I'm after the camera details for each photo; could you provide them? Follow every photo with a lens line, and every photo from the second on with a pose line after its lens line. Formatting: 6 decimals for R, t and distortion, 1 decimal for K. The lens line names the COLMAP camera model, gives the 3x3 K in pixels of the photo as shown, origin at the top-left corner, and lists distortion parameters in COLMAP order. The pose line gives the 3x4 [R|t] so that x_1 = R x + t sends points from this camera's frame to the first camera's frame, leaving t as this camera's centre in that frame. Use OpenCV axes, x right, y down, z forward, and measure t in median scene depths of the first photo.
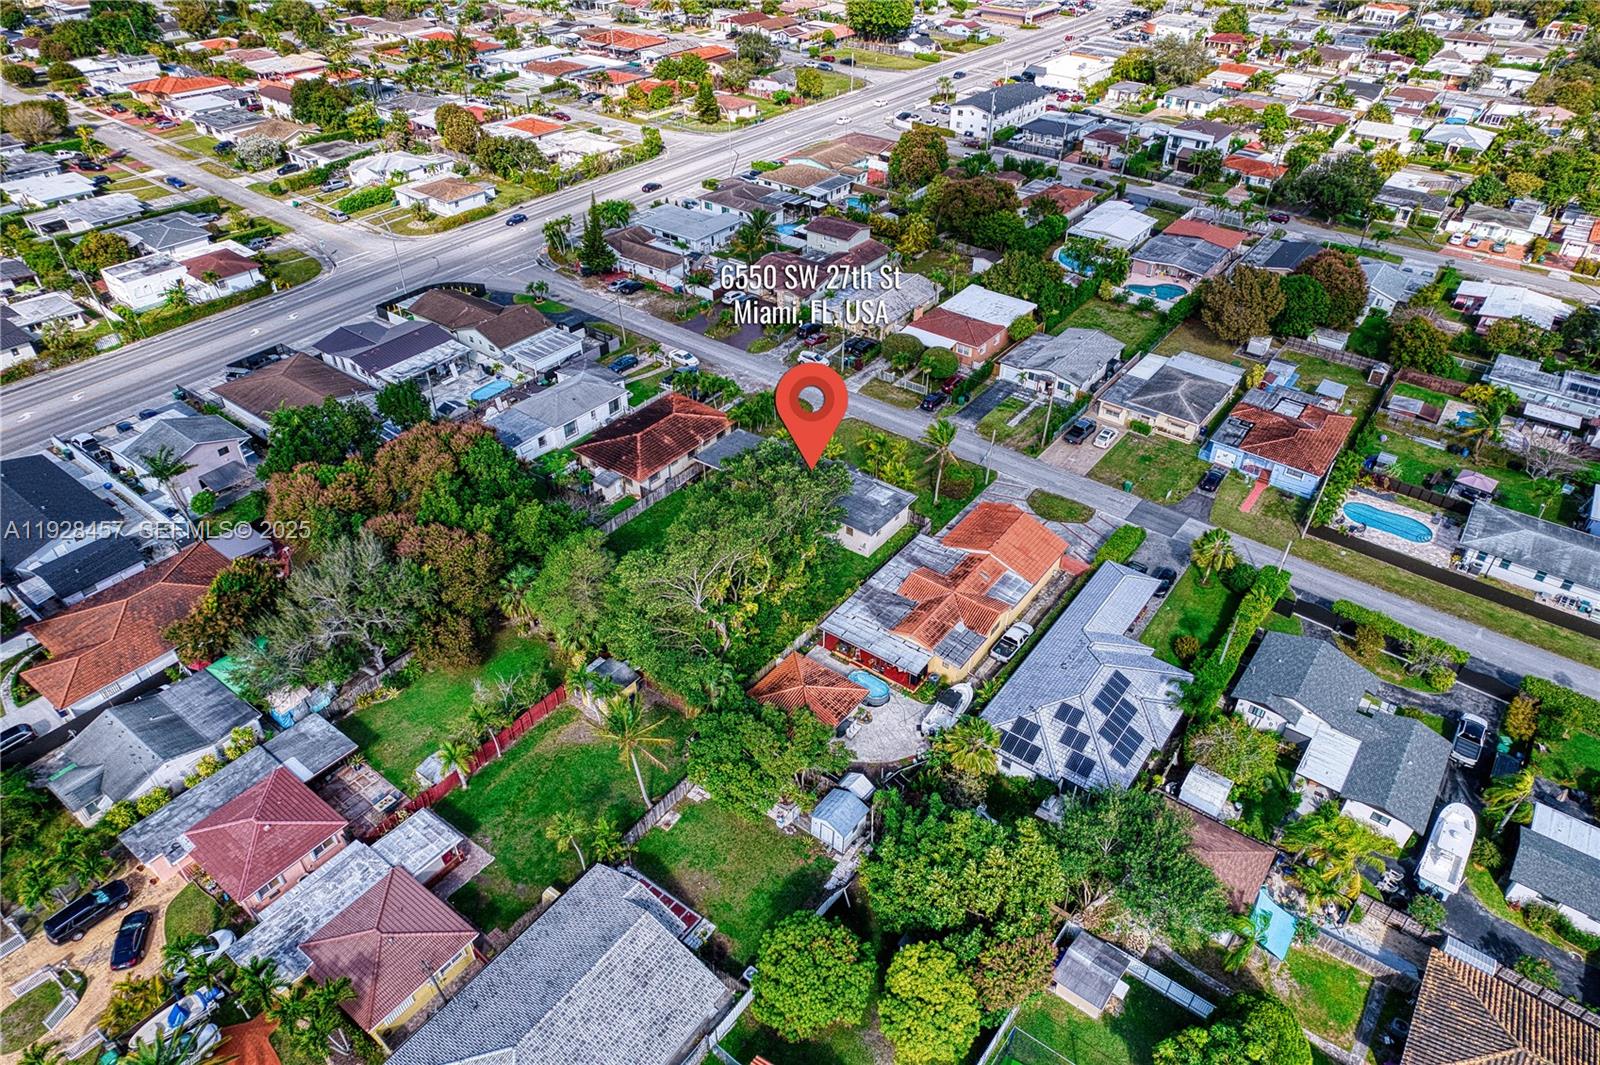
lens RADIAL K [[1011.5, 0, 800.0], [0, 1011.5, 532.5], [0, 0, 1]] dist [-0.085566, 0.064477]
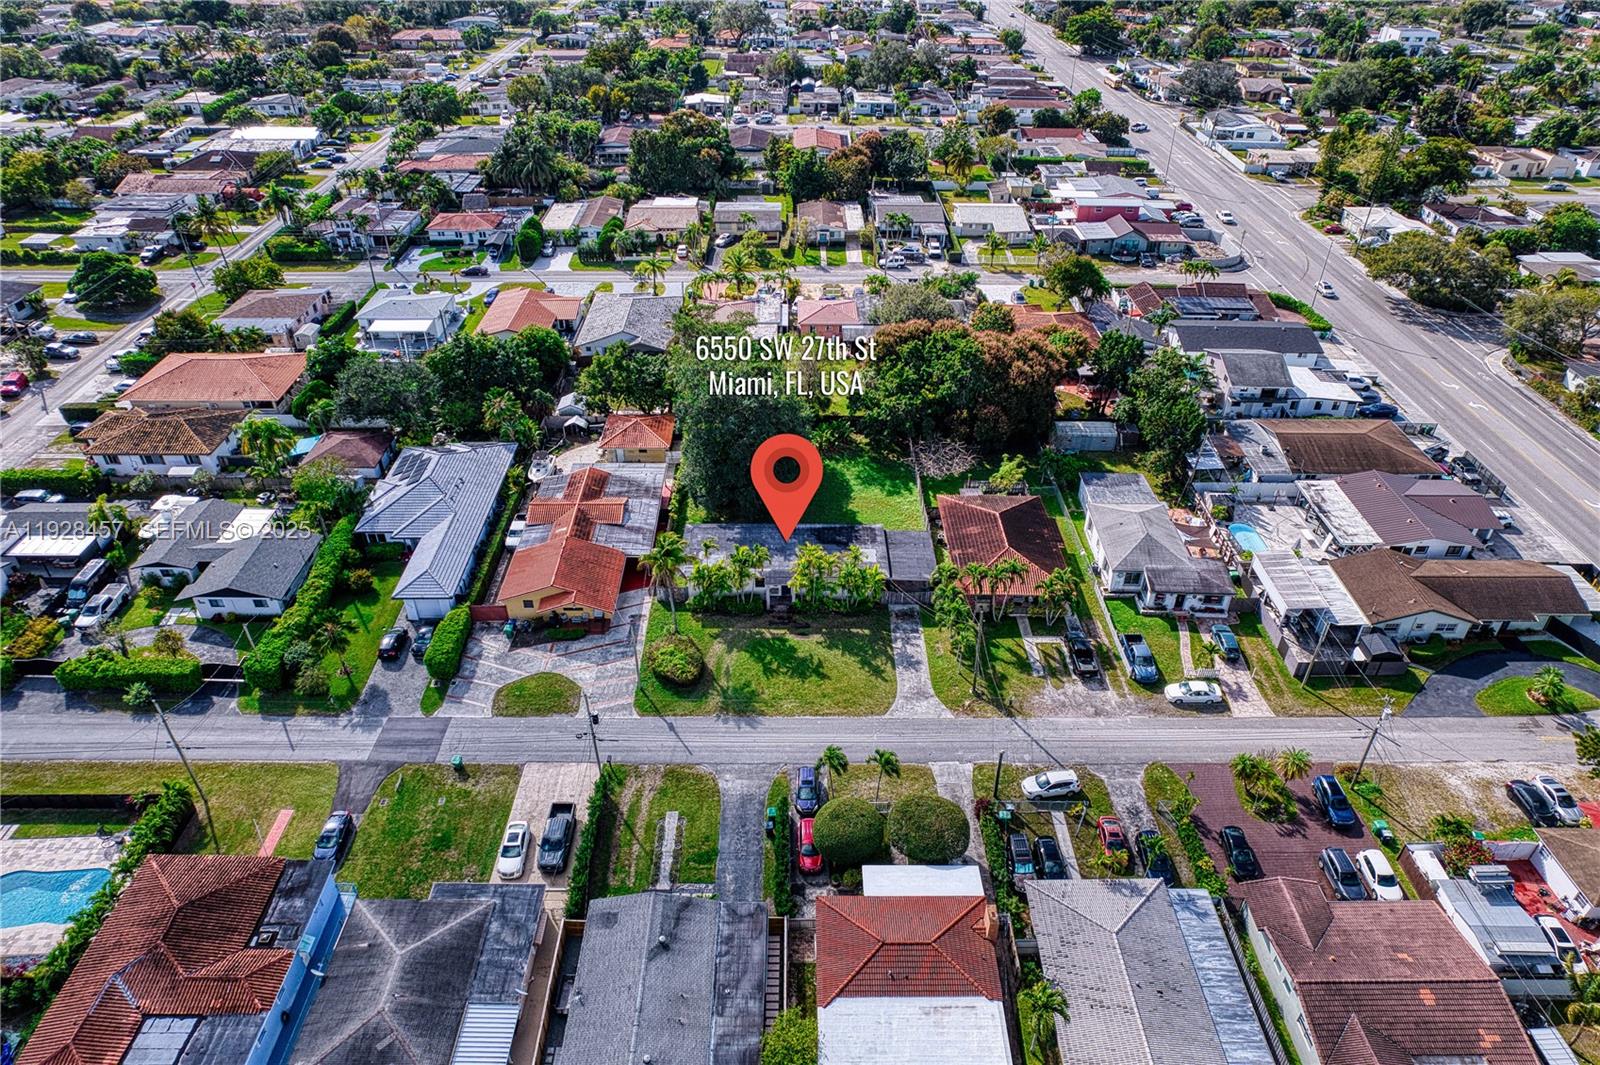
lens RADIAL K [[1011.5, 0, 800.0], [0, 1011.5, 532.5], [0, 0, 1]] dist [-0.085566, 0.064477]
pose [[-0.794965, 0.333147, -0.506995, 0.319338], [-0.368813, 0.398143, 0.839916, -0.550879], [0.481672, 0.854690, -0.193641, 0.843129]]
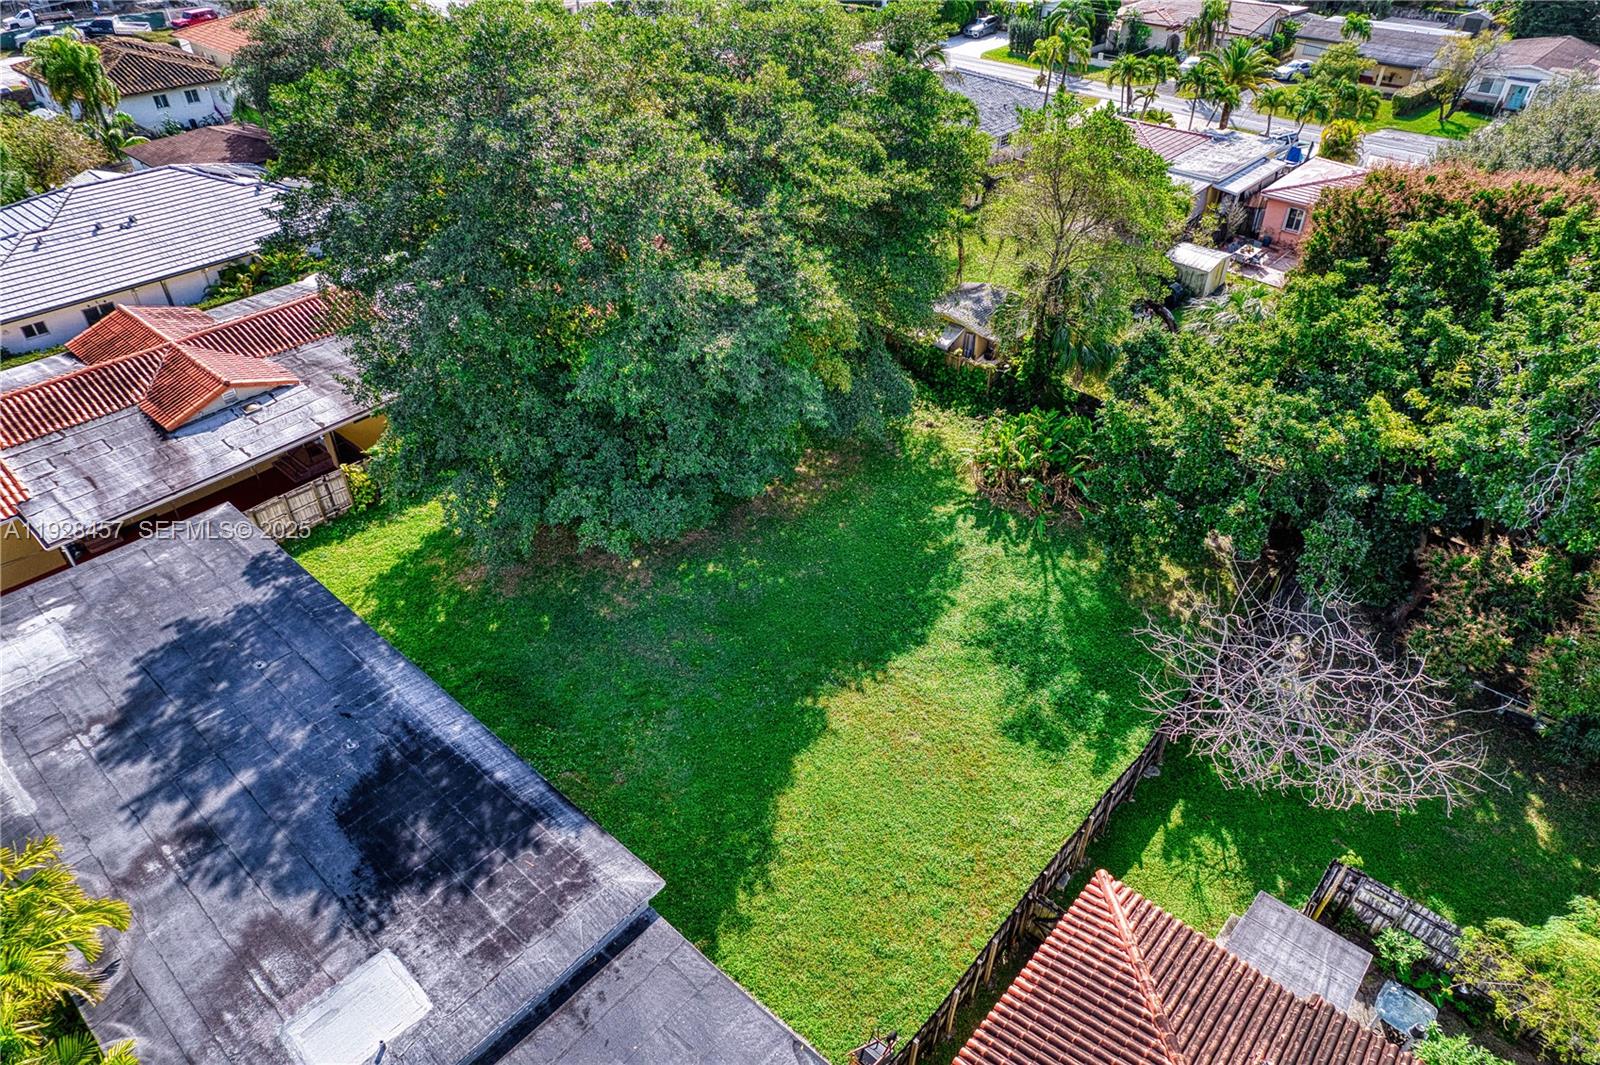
lens RADIAL K [[1011.5, 0, 800.0], [0, 1011.5, 532.5], [0, 0, 1]] dist [-0.085566, 0.064477]
pose [[-0.996615, -0.061716, 0.054308, -0.054928], [0.033690, 0.295975, 0.954601, -0.180750], [-0.074988, 0.953200, -0.292894, 0.737820]]
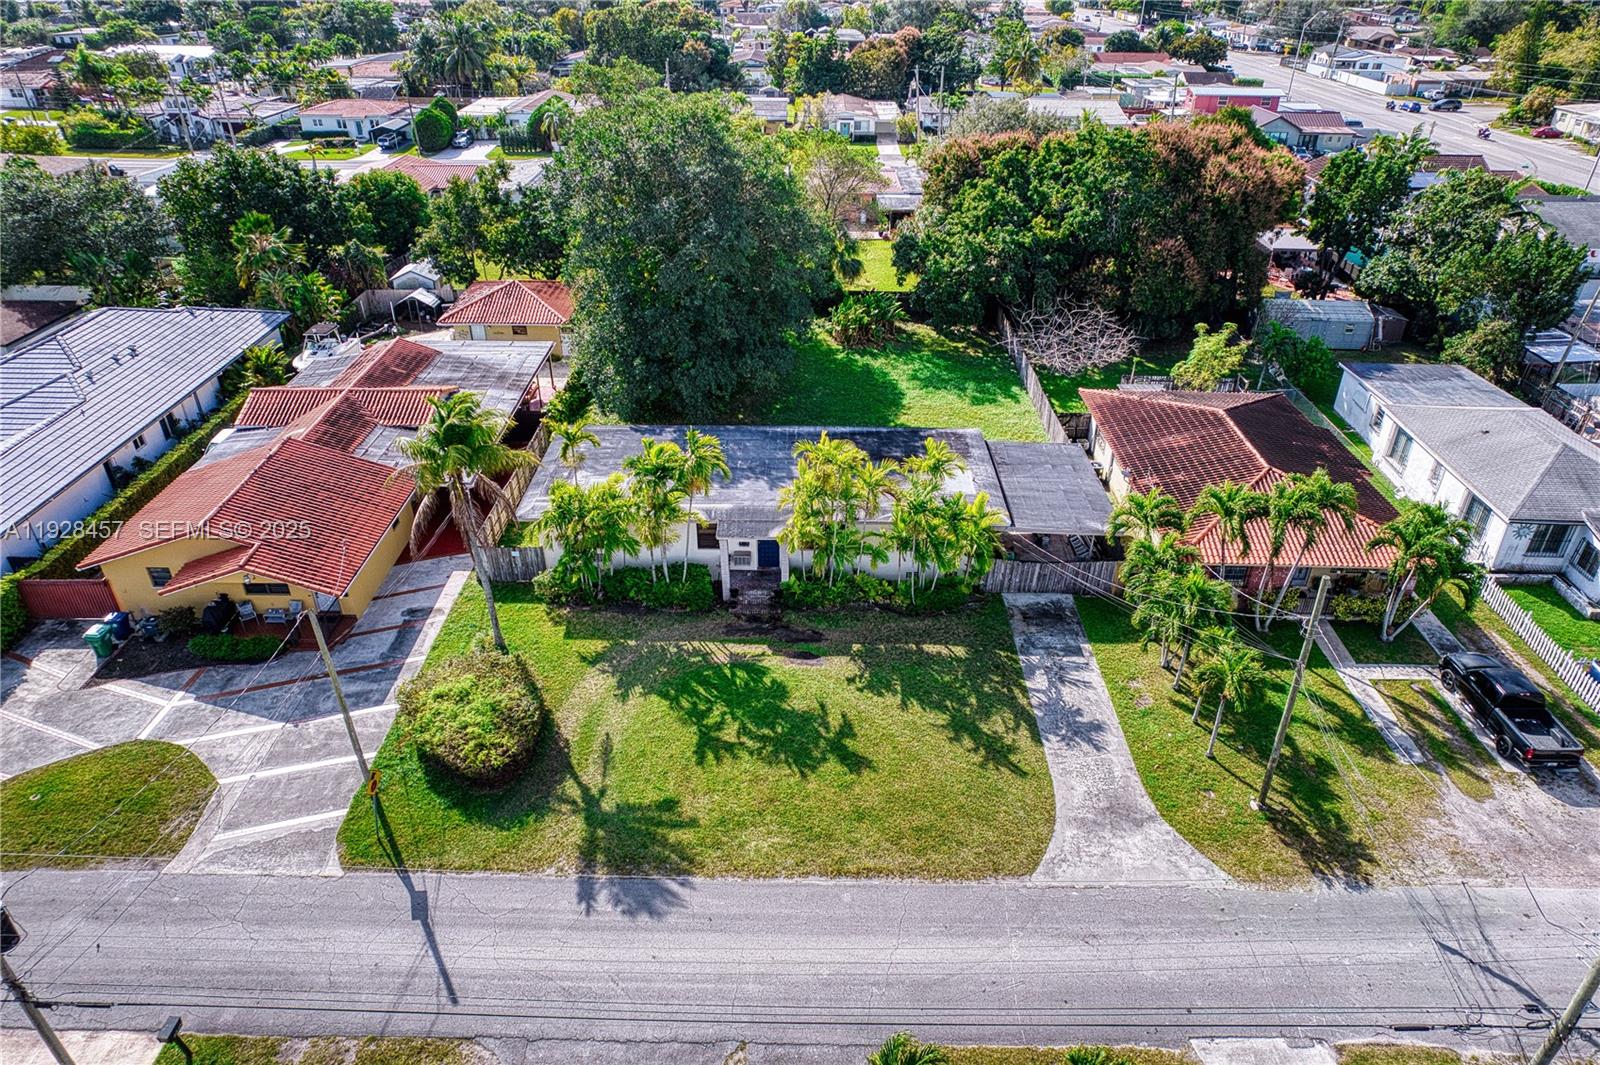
lens RADIAL K [[1011.5, 0, 800.0], [0, 1011.5, 532.5], [0, 0, 1]] dist [-0.085566, 0.064477]
pose [[-0.804657, 0.294752, -0.515412, 0.163572], [-0.360654, 0.446937, 0.818643, -0.257867], [0.471653, 0.844611, -0.253328, 0.817512]]
